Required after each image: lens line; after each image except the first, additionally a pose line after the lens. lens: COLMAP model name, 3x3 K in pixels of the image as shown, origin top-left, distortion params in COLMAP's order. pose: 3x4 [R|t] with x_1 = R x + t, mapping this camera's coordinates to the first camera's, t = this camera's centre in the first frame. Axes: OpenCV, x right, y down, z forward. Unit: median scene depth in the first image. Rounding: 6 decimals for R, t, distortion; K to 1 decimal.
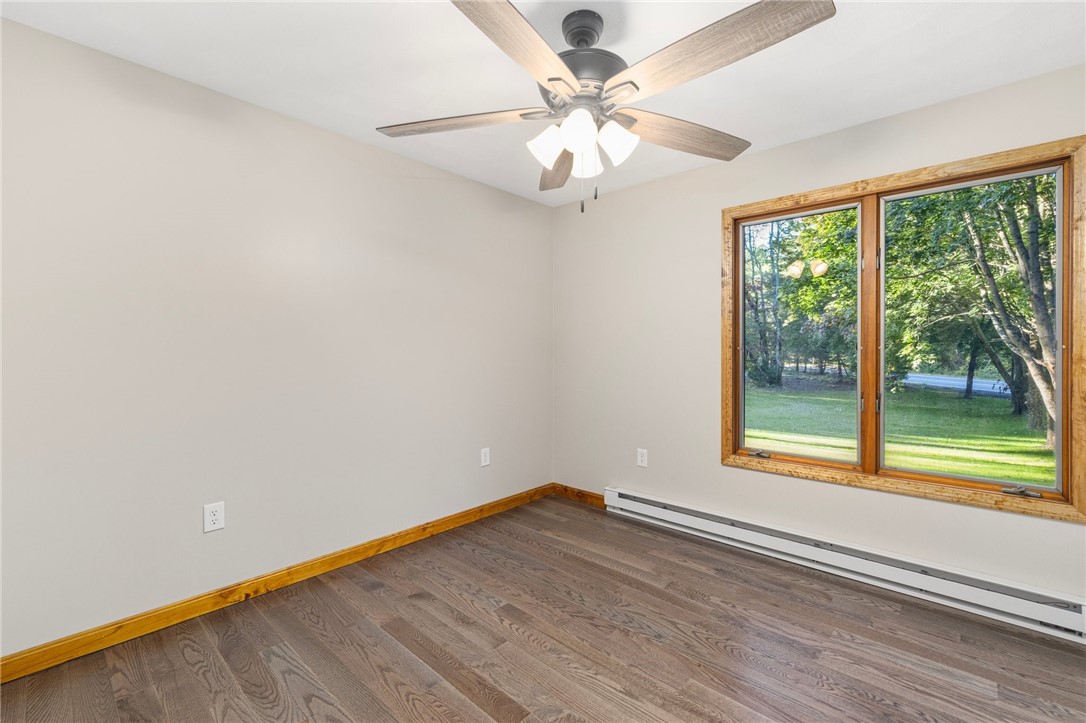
lens RADIAL K [[463.9, 0, 538.4], [0, 463.9, 356.5], [0, 0, 1]] dist [-0.000665, 0.000569]
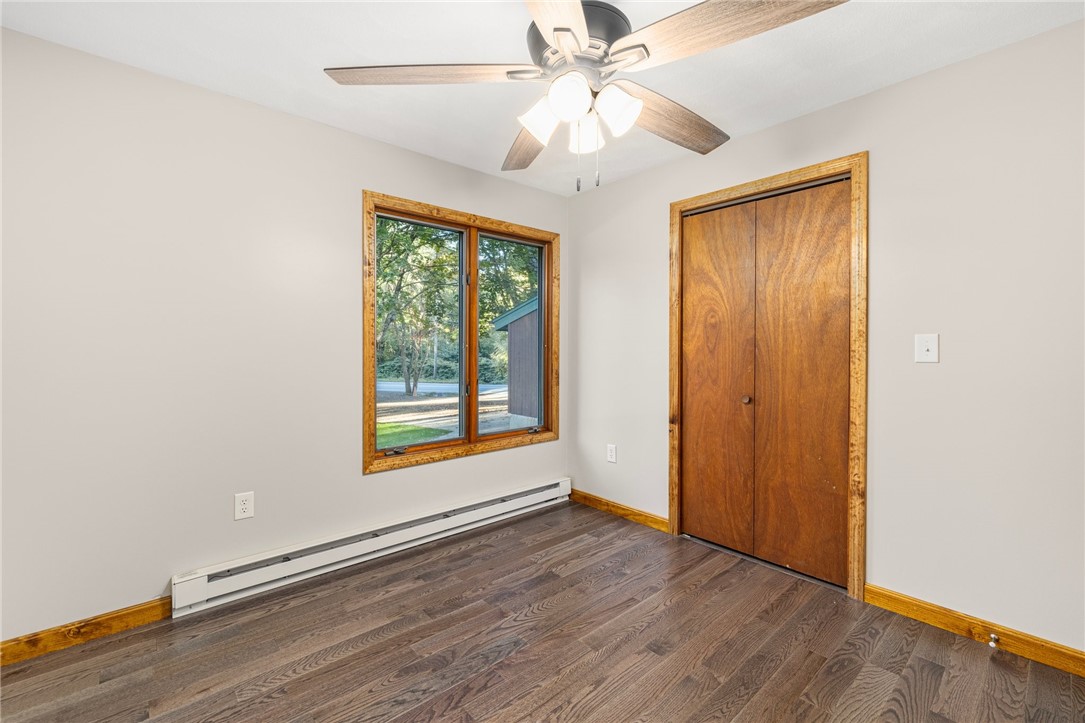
lens RADIAL K [[463.5, 0, 537.9], [0, 463.5, 356.5], [0, 0, 1]] dist [-0.000665, 0.000569]
pose [[0.104576, -0.013006, 0.994432, -0.557106], [0.016036, 0.999807, 0.011390, 0.000211], [-0.994388, 0.014756, 0.104764, 0.692486]]
